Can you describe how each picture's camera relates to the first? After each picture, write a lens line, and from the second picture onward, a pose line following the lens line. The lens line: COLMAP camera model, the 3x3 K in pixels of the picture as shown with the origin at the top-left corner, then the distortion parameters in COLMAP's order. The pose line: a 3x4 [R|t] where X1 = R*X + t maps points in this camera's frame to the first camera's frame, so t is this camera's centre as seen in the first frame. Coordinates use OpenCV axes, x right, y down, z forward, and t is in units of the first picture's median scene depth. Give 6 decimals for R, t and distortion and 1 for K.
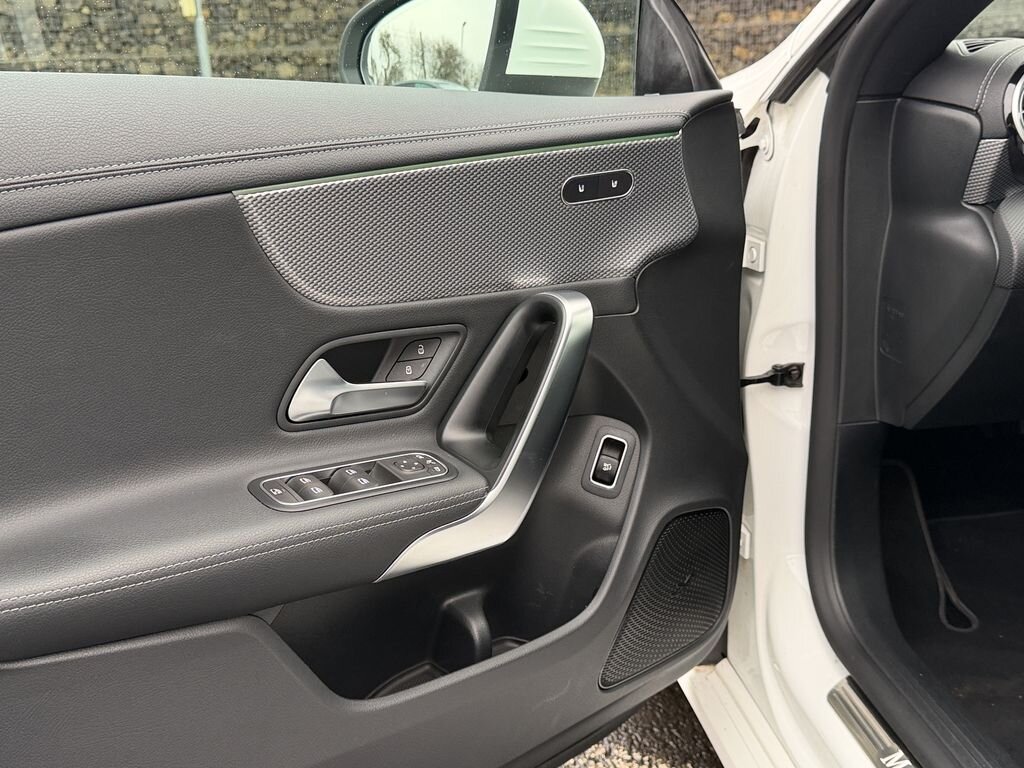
lens RADIAL K [[1093.9, 0, 512.0], [0, 1093.9, 384.0], [0, 0, 1]] dist [0.202986, -0.519293]
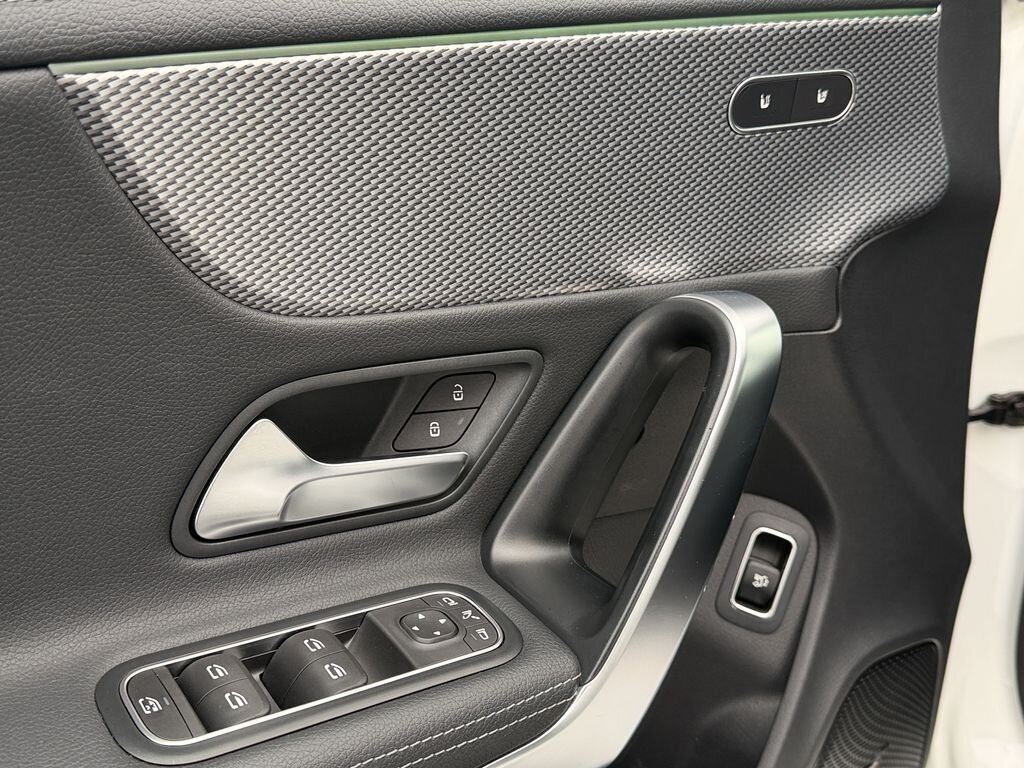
lens RADIAL K [[1093.9, 0, 512.0], [0, 1093.9, 384.0], [0, 0, 1]] dist [0.202986, -0.519293]
pose [[0.999144, 0.032025, -0.026199, -0.041888], [-0.031165, 0.998983, 0.032570, -0.054307], [0.027215, -0.031726, 0.999126, 0.454226]]
